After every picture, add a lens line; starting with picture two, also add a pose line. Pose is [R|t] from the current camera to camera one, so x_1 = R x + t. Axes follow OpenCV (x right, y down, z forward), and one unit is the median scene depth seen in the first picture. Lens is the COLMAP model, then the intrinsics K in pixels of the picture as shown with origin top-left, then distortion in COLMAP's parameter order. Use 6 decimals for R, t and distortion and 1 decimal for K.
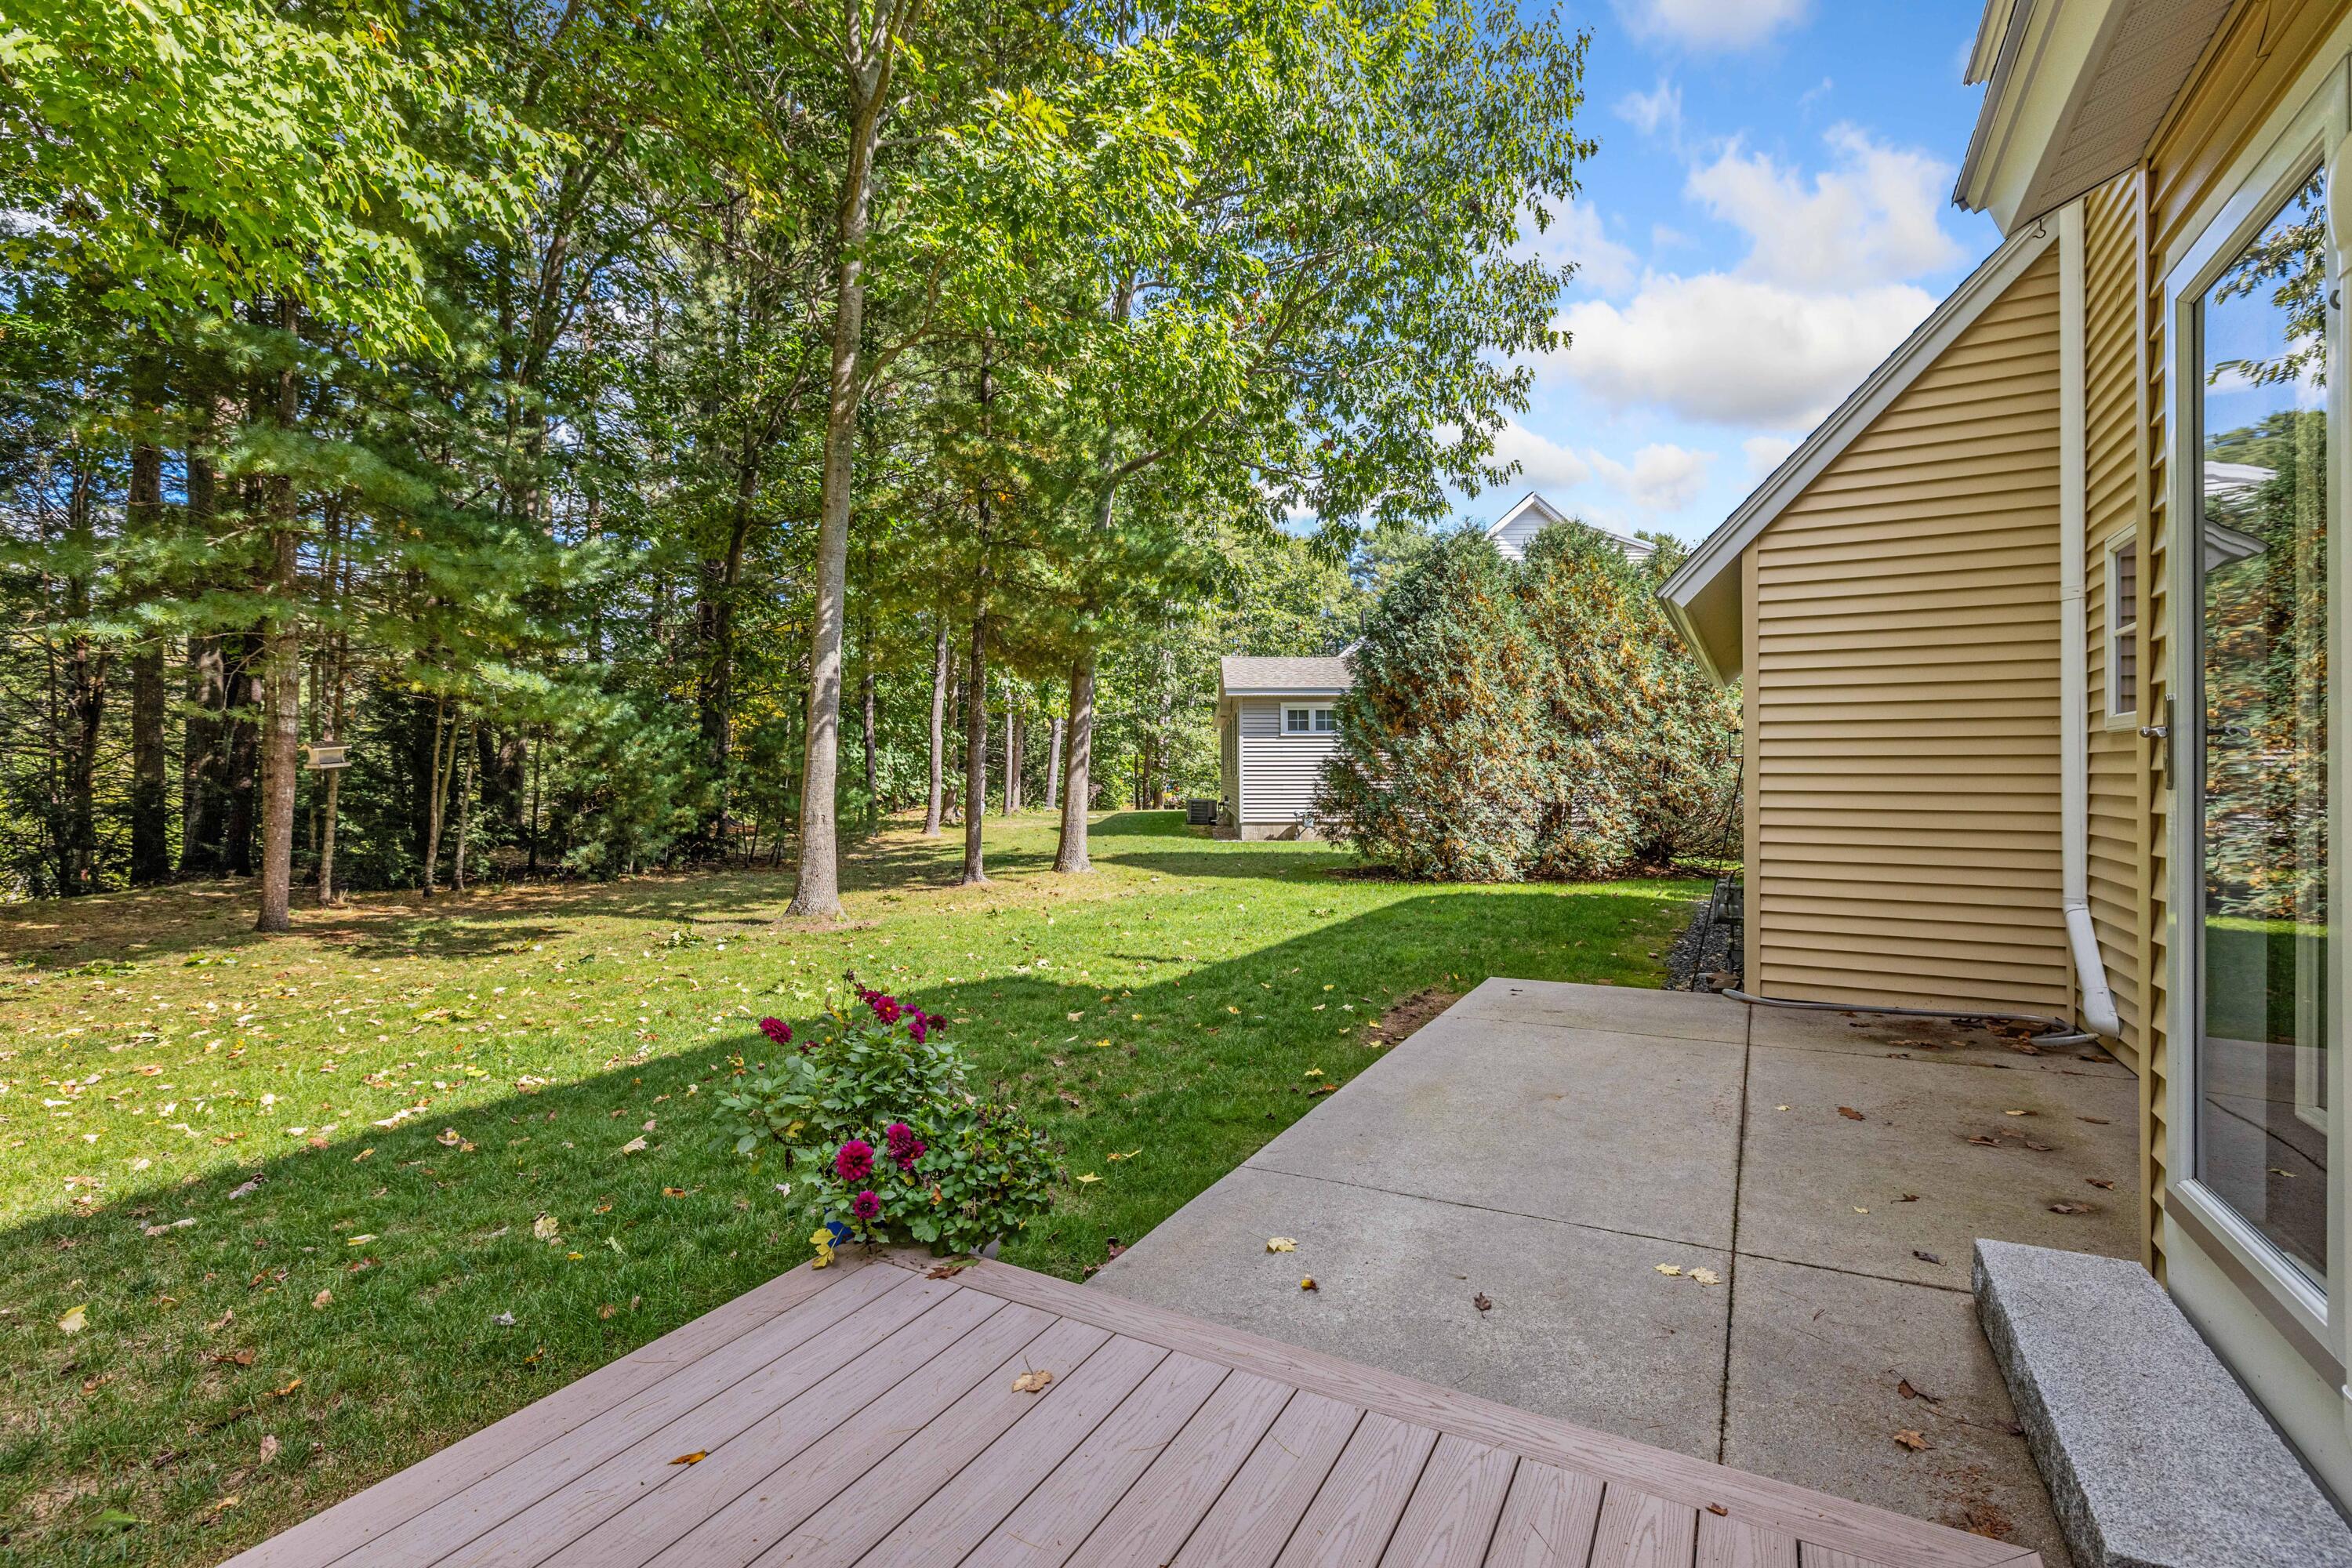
lens RADIAL K [[1078.1, 0, 1176.9], [0, 1078.1, 769.8], [0, 0, 1]] dist [-0.000062, -0.000029]
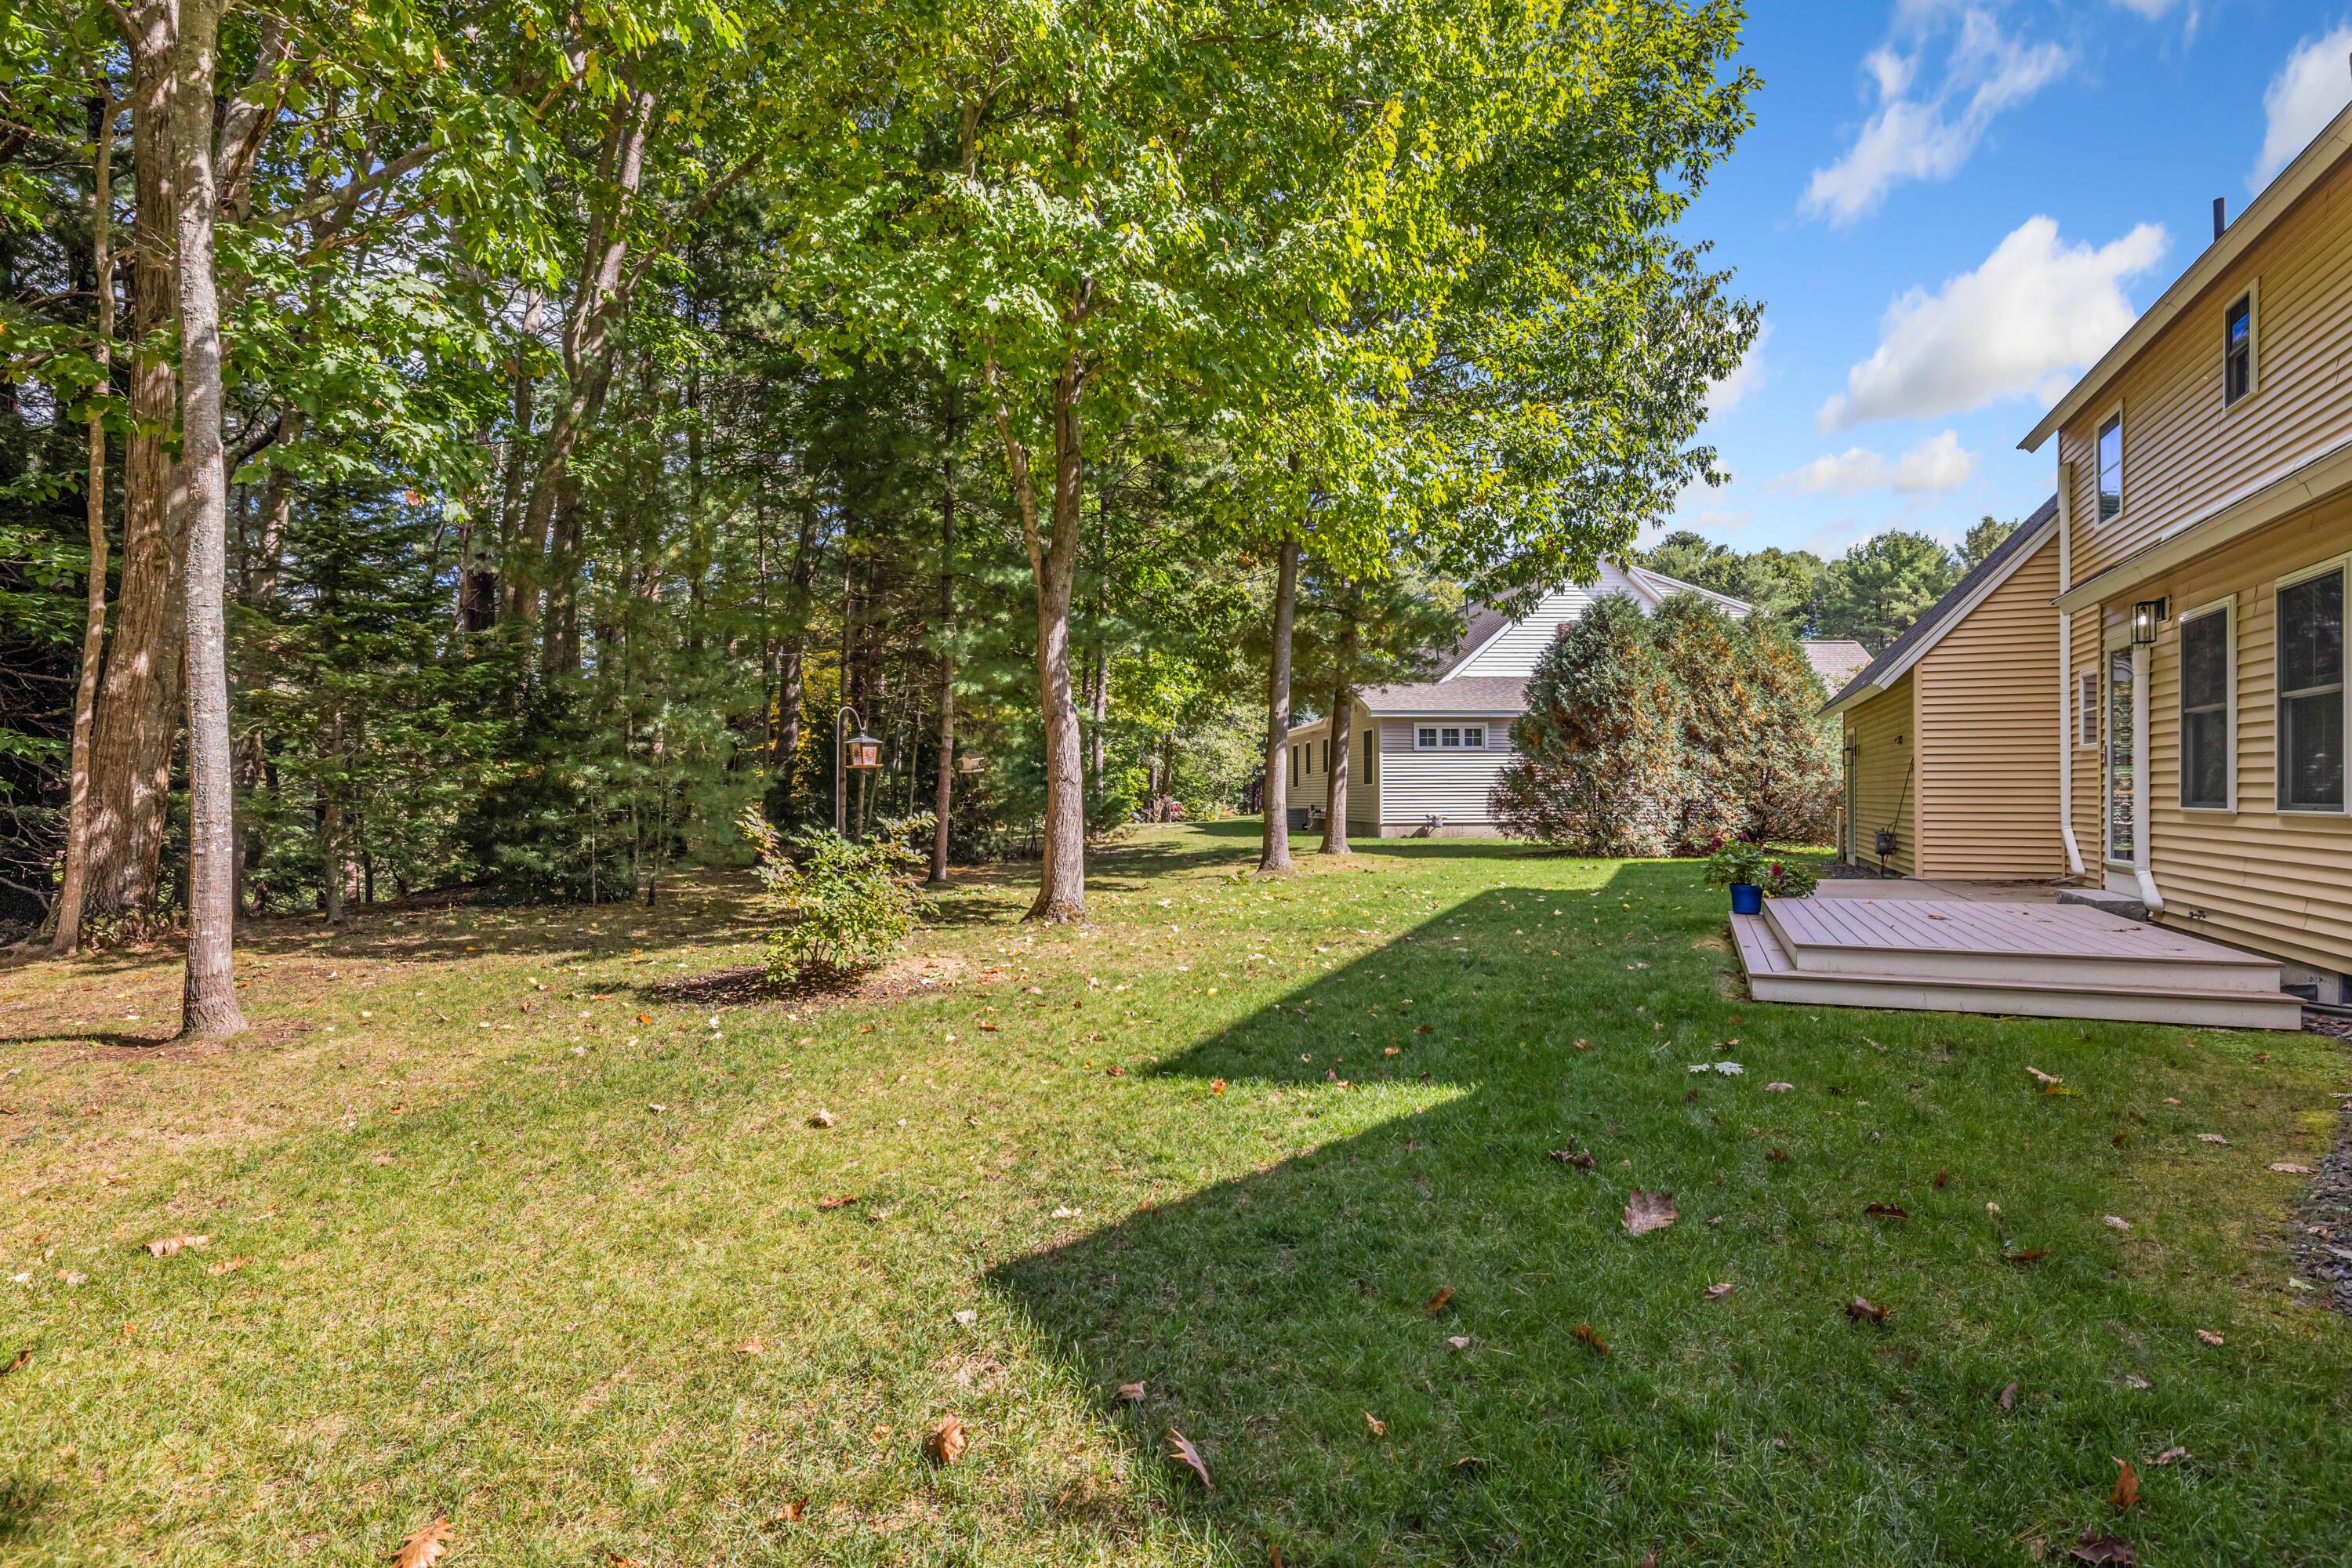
lens RADIAL K [[1263.2, 0, 1176.3], [0, 1263.2, 791.4], [0, 0, 1]] dist [0.001835, 0.000159]
pose [[0.993023, -0.002624, 0.117888, -0.489084], [0.002411, 0.999995, 0.001945, 0.014918], [-0.117893, -0.001647, 0.993025, -0.519284]]
